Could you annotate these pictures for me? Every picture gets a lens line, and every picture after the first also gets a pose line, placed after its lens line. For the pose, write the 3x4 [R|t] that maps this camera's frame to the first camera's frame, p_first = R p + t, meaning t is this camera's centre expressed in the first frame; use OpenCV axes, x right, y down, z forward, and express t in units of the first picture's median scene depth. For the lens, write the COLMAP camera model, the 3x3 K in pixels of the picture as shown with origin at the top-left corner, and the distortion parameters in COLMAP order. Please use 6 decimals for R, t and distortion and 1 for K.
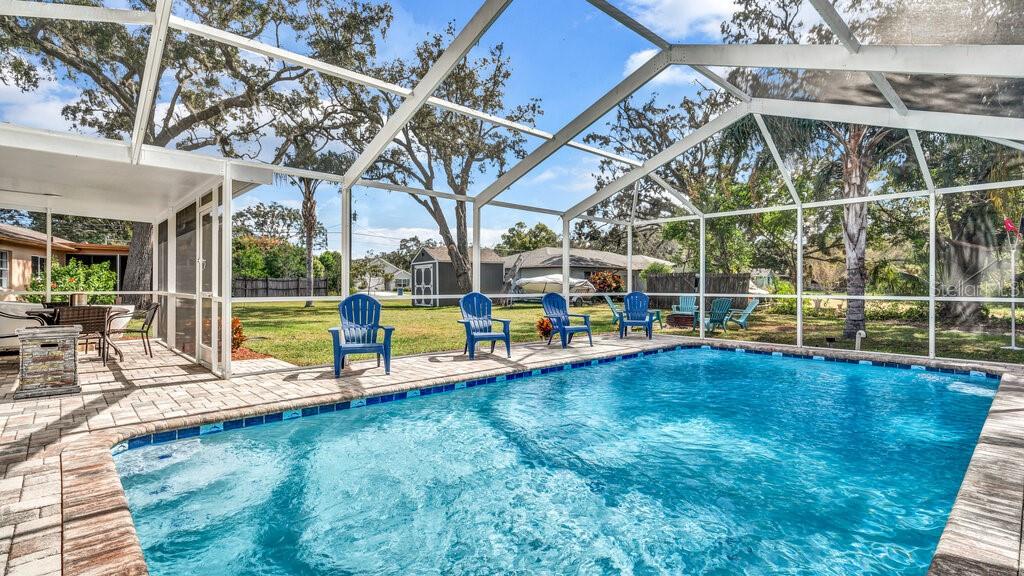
lens RADIAL K [[483.1, 0, 519.6], [0, 483.1, 286.4], [0, 0, 1]] dist [-0.004720, -0.001776]
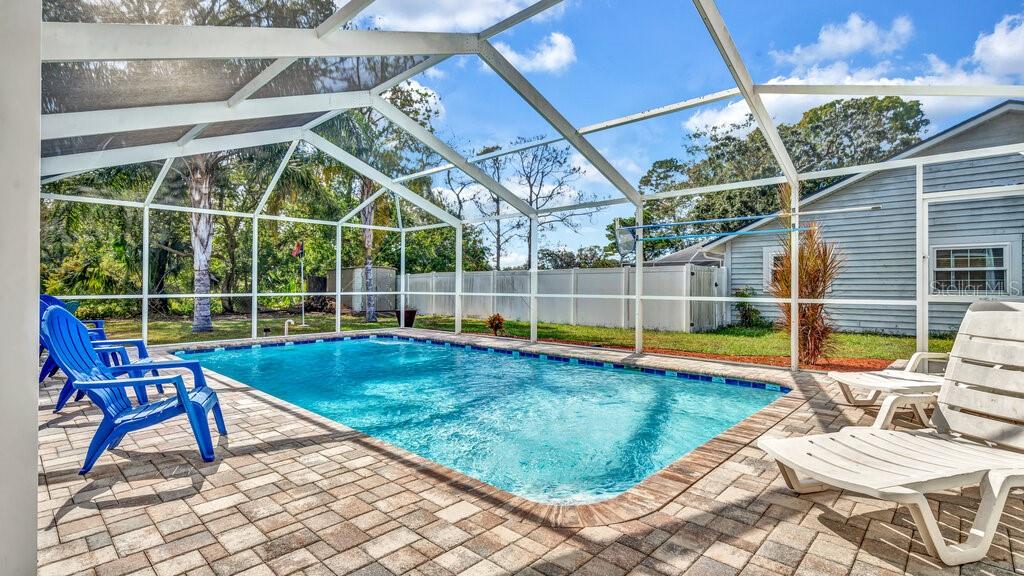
lens RADIAL K [[483.1, 0, 517.5], [0, 483.1, 282.4], [0, 0, 1]] dist [-0.004720, -0.001776]
pose [[-0.055400, 0.001940, 0.998462, -0.765915], [-0.001165, 0.999997, -0.002008, -0.010273], [-0.998464, -0.001274, -0.055398, 0.562361]]
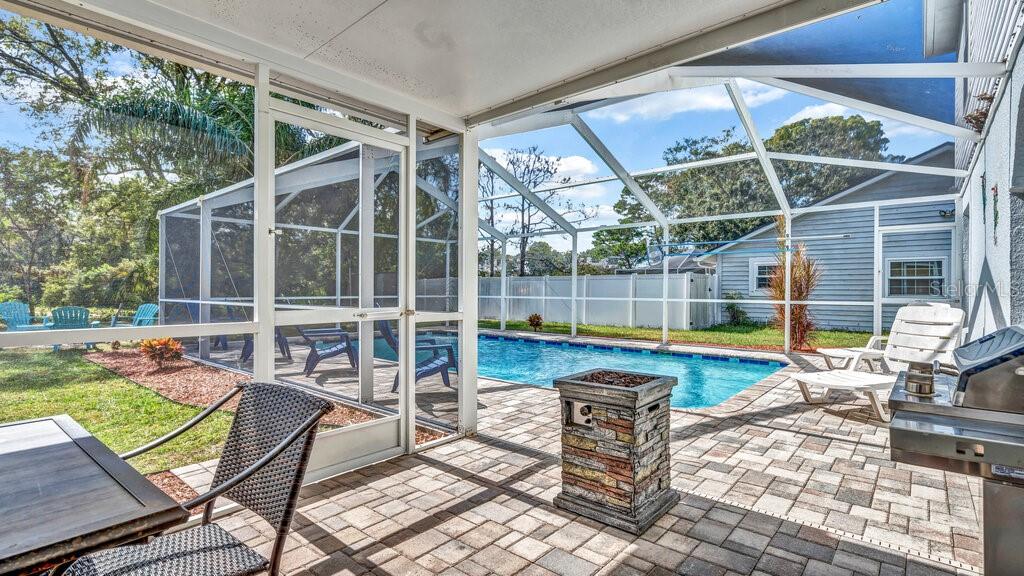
lens RADIAL K [[483.1, 0, 514.0], [0, 483.1, 290.4], [0, 0, 1]] dist [-0.004720, -0.001776]
pose [[-0.103668, -0.007429, 0.994584, -1.051378], [-0.004985, 0.999963, 0.006950, -0.013752], [-0.994599, -0.004237, -0.103701, 0.822947]]
